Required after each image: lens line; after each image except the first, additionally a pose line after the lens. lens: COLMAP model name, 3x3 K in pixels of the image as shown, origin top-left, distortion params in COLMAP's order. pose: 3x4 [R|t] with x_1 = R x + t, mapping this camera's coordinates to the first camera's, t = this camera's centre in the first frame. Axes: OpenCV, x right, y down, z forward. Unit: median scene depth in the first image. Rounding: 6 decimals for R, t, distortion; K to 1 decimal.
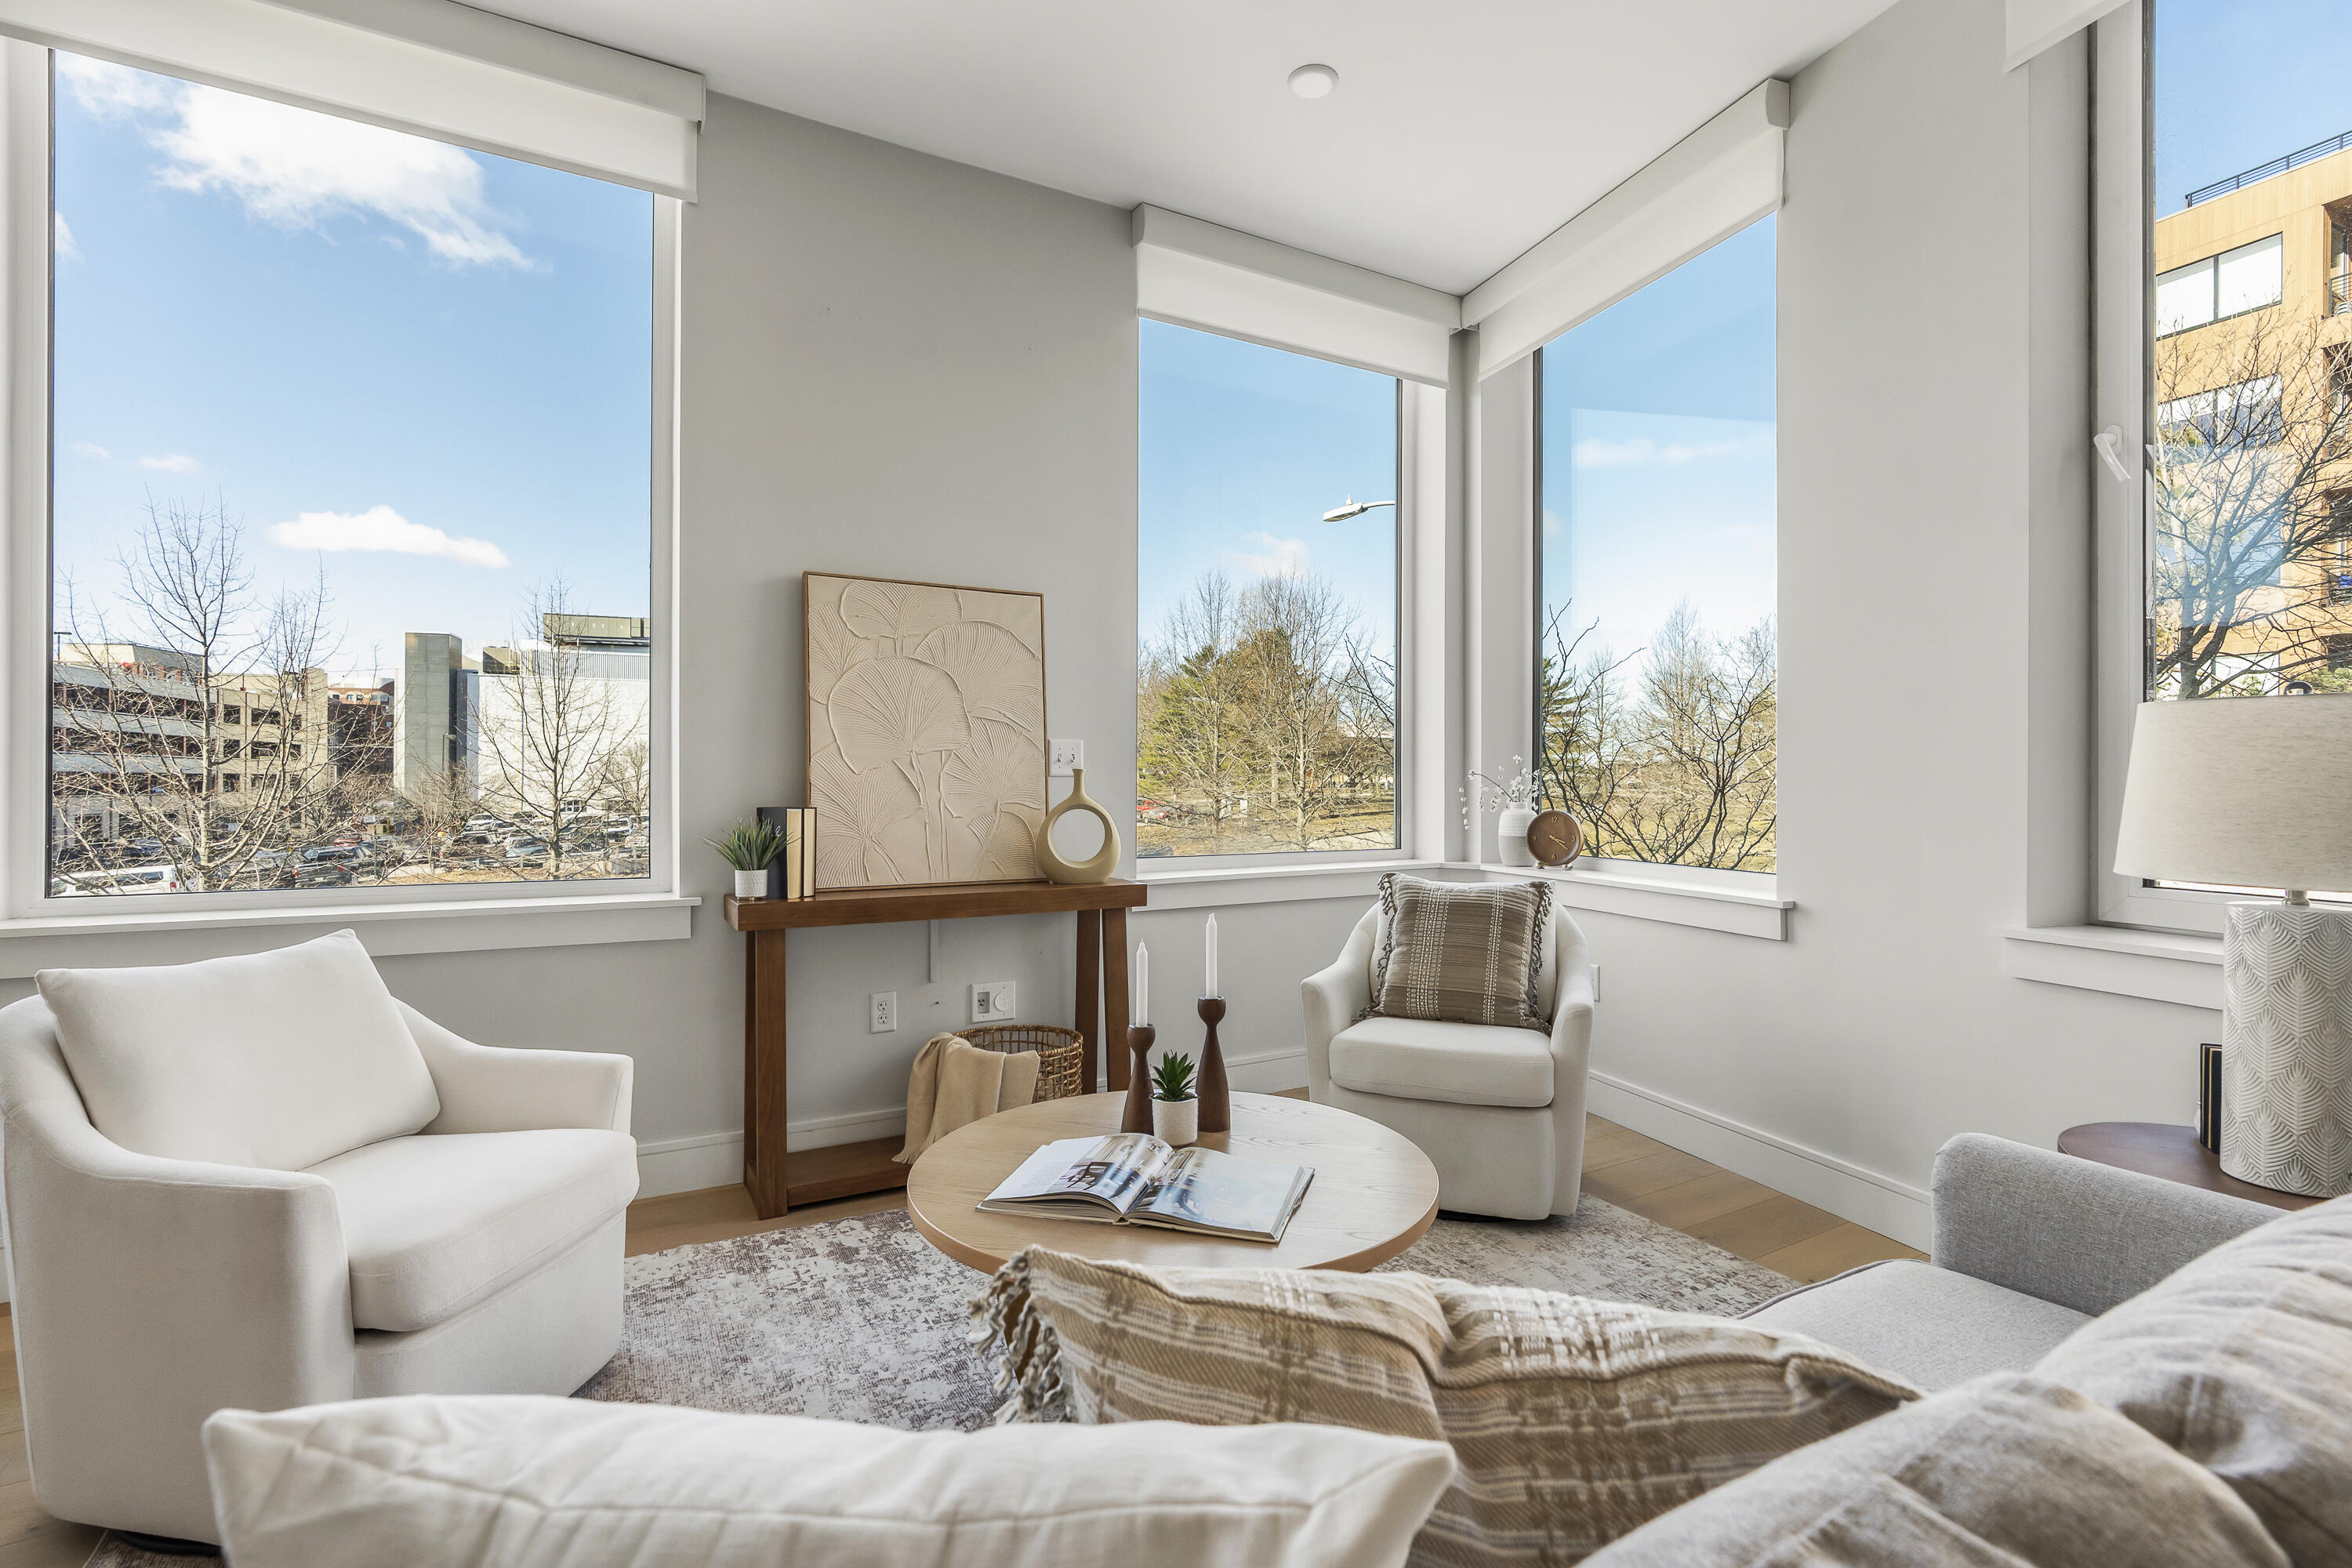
lens RADIAL K [[1080.4, 0, 1176.0], [0, 1080.4, 784.0], [0, 0, 1]] dist [0.002068, 0.000430]
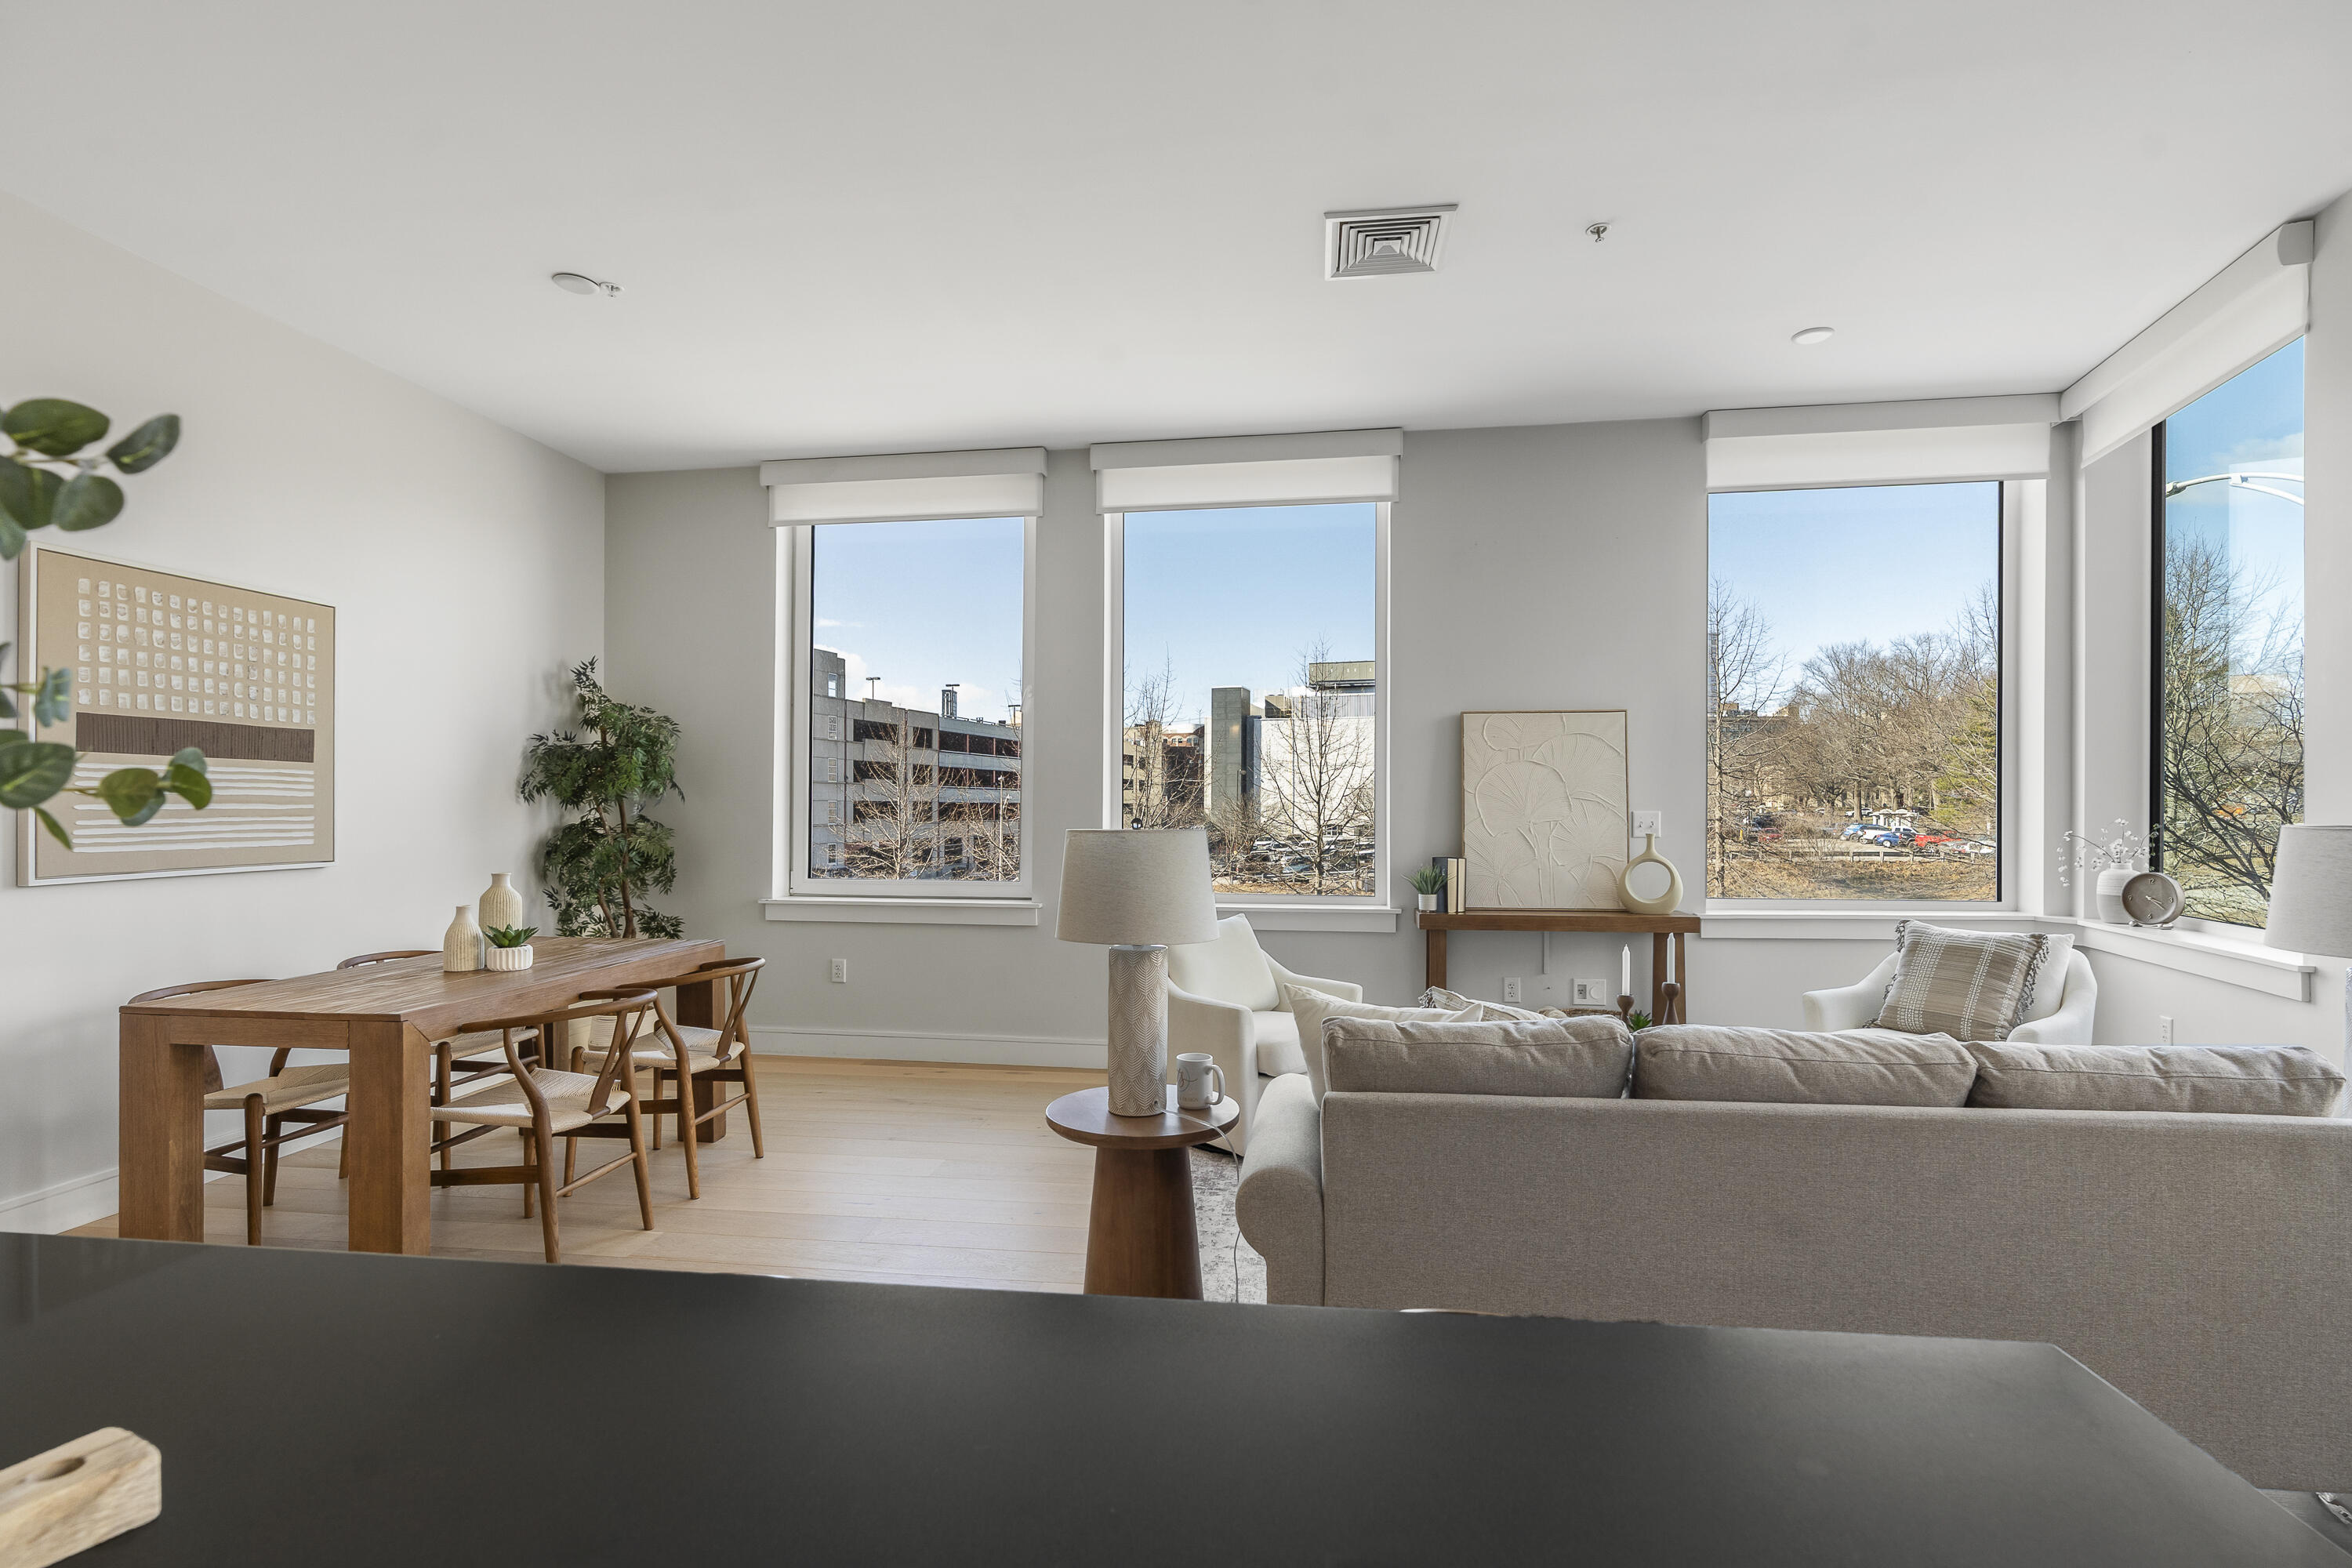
lens RADIAL K [[1095.8, 0, 1178.0], [0, 1095.8, 808.6], [0, 0, 1]] dist [-0.000934, -0.000156]
pose [[0.797214, -0.001575, -0.603694, 0.236261], [0.001319, 0.999999, -0.000868, -0.038353], [0.603695, -0.000105, 0.797215, -0.431107]]
